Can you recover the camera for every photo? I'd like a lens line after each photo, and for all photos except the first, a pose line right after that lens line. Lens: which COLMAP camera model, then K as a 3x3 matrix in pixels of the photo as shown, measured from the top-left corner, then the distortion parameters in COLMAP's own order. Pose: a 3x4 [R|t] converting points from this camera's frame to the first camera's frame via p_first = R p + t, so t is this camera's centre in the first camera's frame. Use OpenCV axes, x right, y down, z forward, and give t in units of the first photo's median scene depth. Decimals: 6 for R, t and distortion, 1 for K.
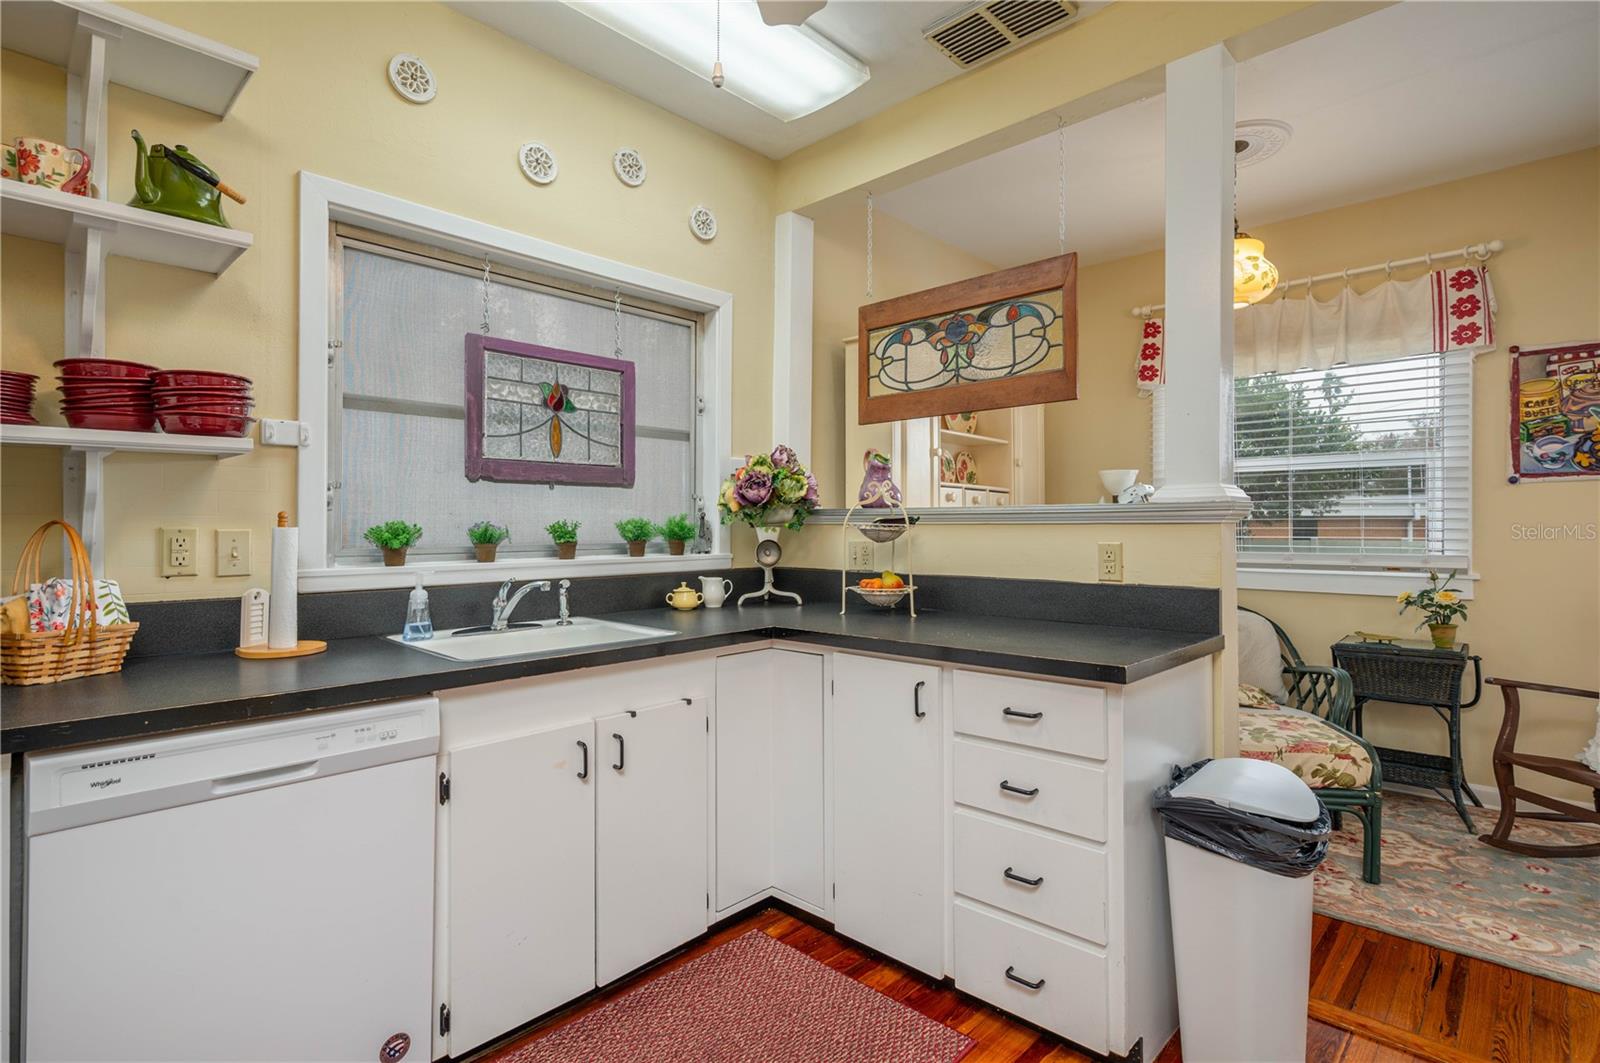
lens RADIAL K [[796.3, 0, 785.4], [0, 796.3, 526.1], [0, 0, 1]] dist [0.002448, -0.000731]
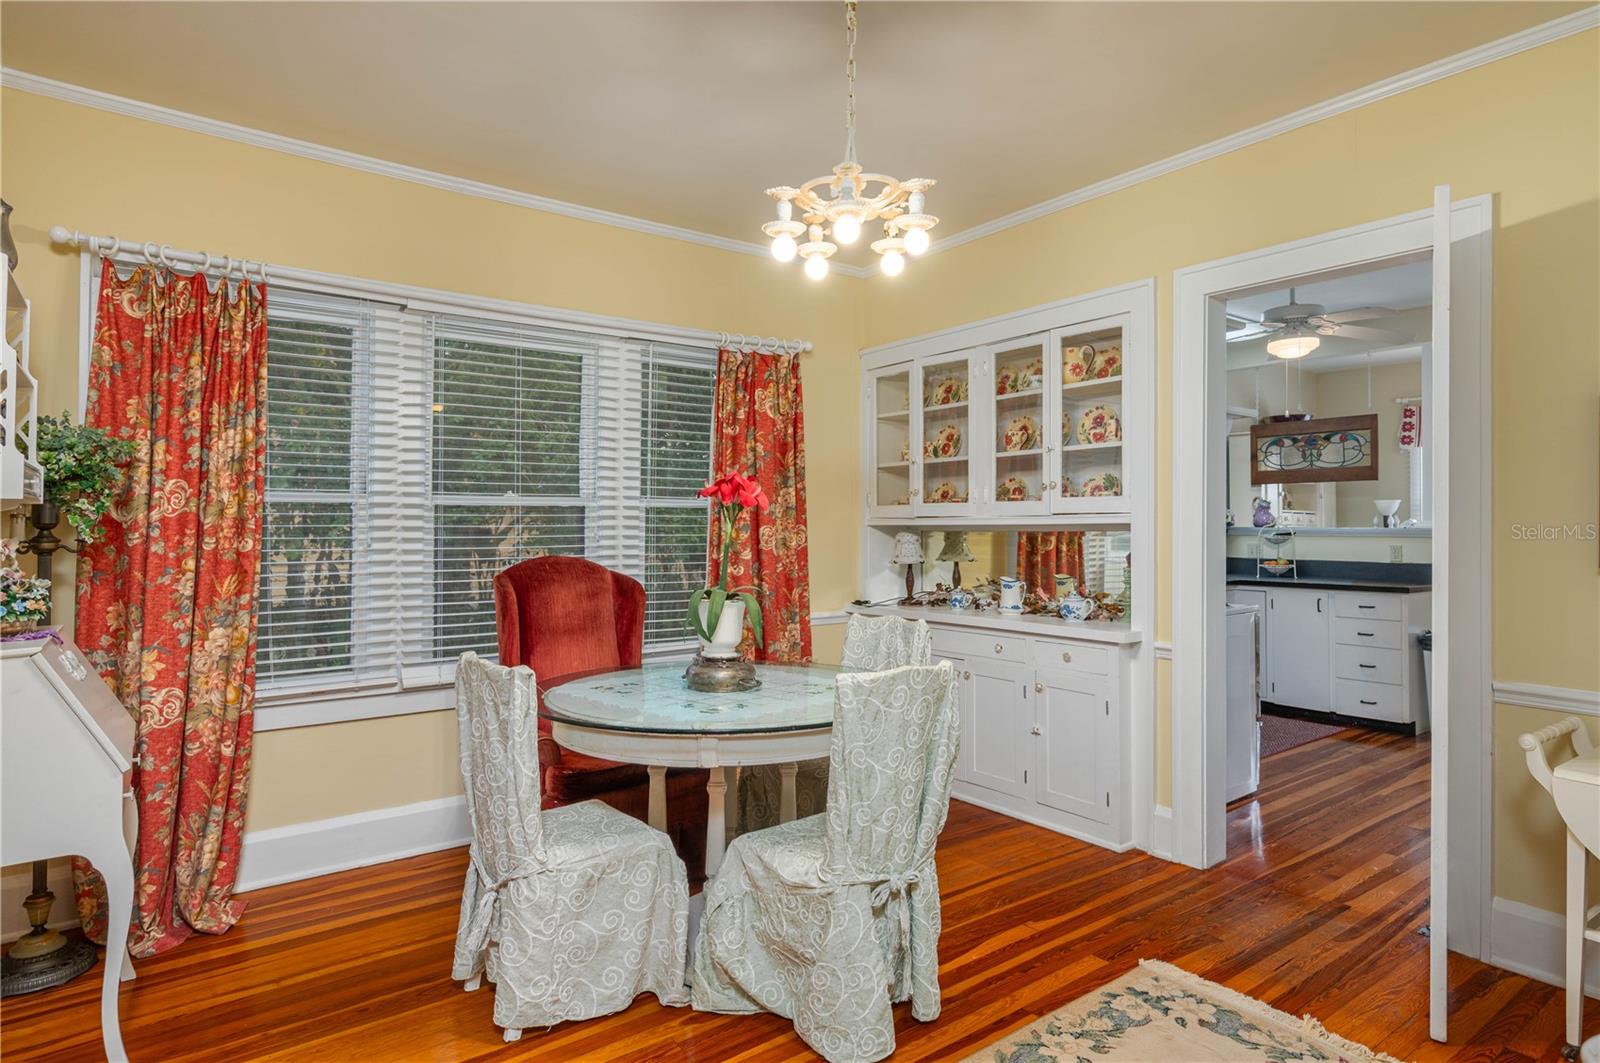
lens RADIAL K [[898.6, 0, 792.2], [0, 898.6, 518.9], [0, 0, 1]] dist [-0.002448, -0.000293]
pose [[0.987927, -0.000526, -0.154919, -0.872591], [-0.000312, 0.999985, -0.005385, -0.038322], [0.154920, 0.005368, 0.987912, -1.749055]]
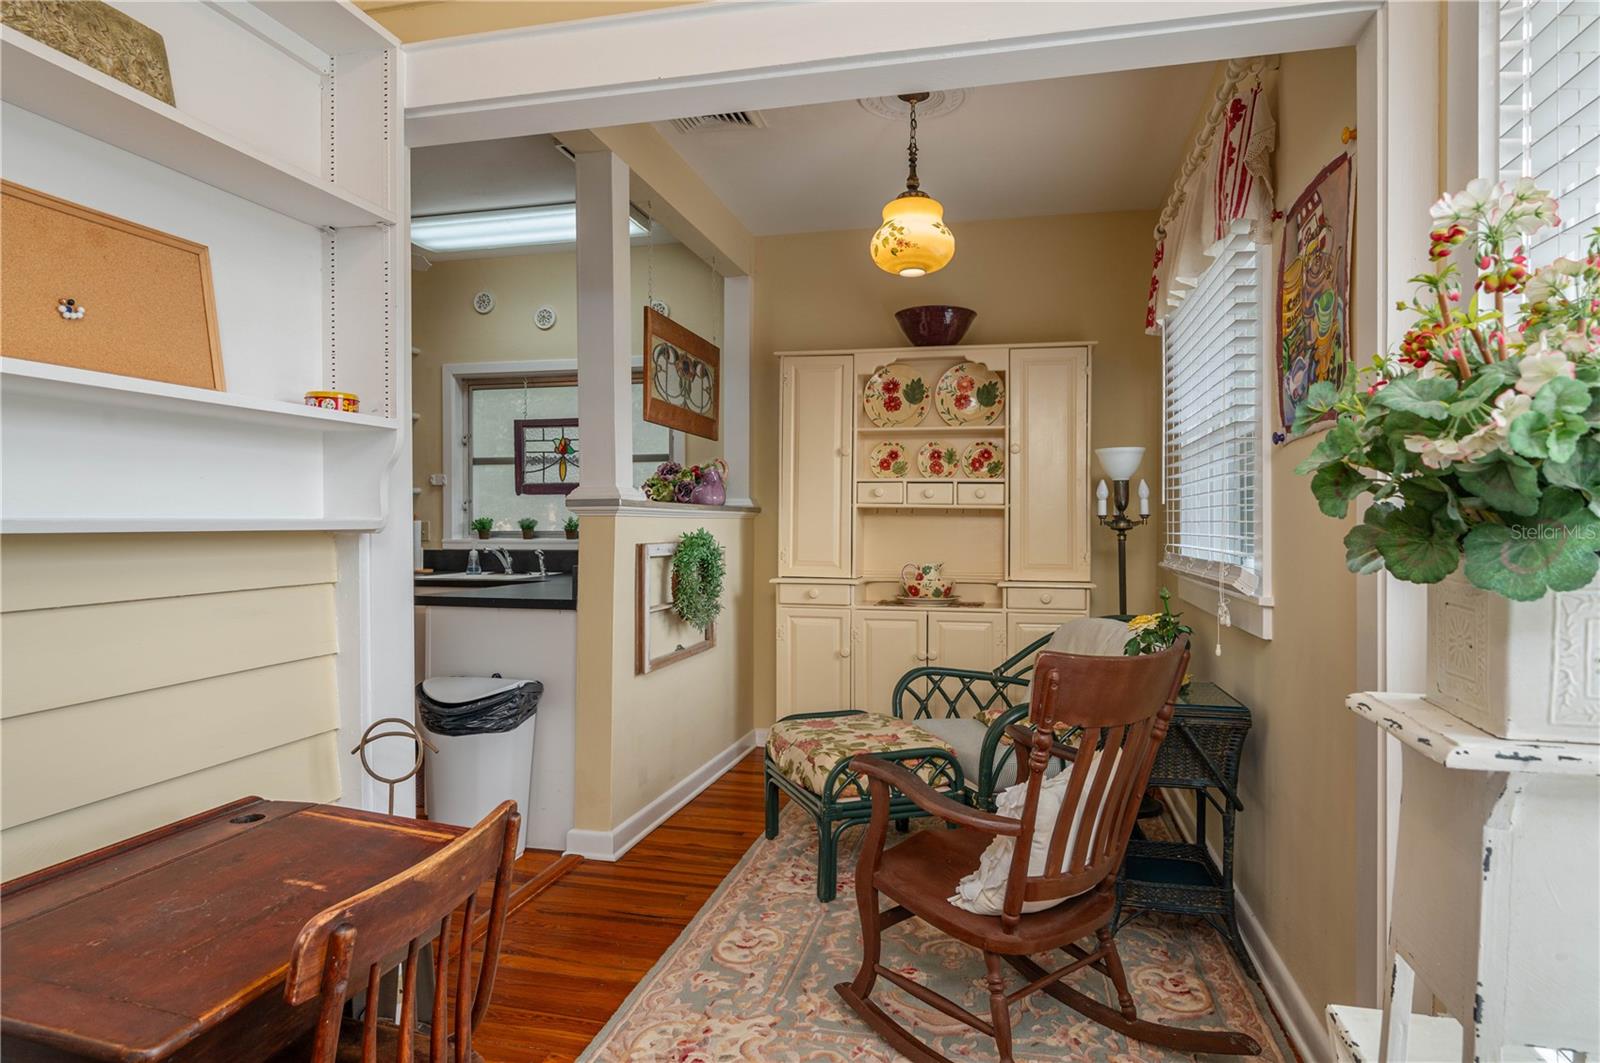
lens RADIAL K [[898.6, 0, 801.0], [0, 898.6, 526.0], [0, 0, 1]] dist [-0.002448, -0.000293]
pose [[0.507135, 0.001186, -0.861866, 1.825187], [-0.002464, 0.999997, -0.000074, 0.012625], [0.861863, 0.002161, 0.507136, 0.501741]]
